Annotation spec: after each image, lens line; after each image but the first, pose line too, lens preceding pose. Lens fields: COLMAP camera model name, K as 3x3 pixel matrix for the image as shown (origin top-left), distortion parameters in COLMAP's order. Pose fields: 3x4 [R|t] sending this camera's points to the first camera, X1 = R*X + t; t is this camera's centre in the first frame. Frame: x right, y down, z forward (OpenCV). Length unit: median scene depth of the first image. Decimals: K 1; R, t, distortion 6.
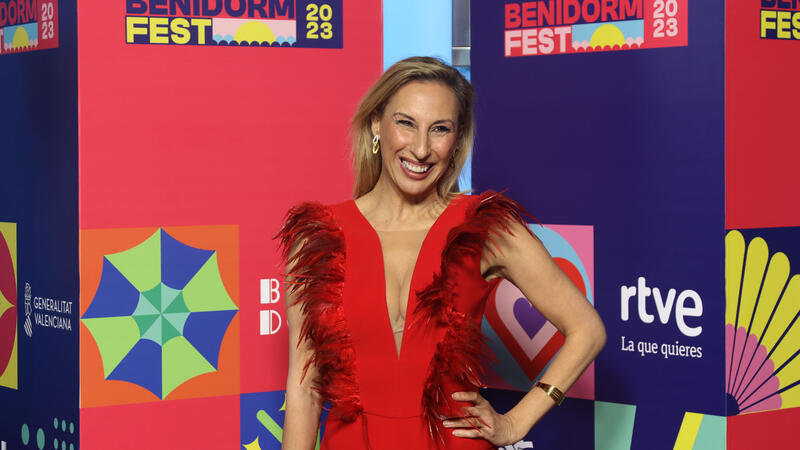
lens RADIAL K [[2036.6, 0, 402.4], [0, 2036.6, 227.3], [0, 0, 1]] dist [0.226522, 0.000000]
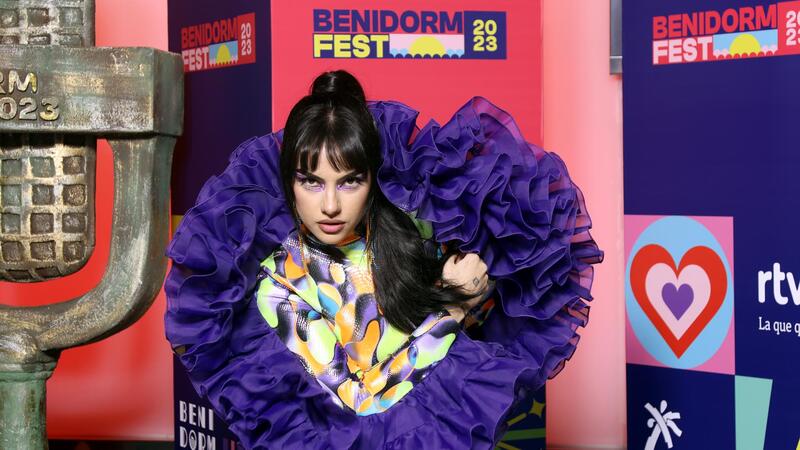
lens RADIAL K [[2036.6, 0, 413.2], [0, 2036.6, 233.4], [0, 0, 1]] dist [0.226522, 0.000000]
pose [[0.995262, -0.004106, -0.097142, 0.028796], [0.003968, 0.999991, -0.001617, 0.009214], [0.097148, 0.001224, 0.995269, -0.116793]]
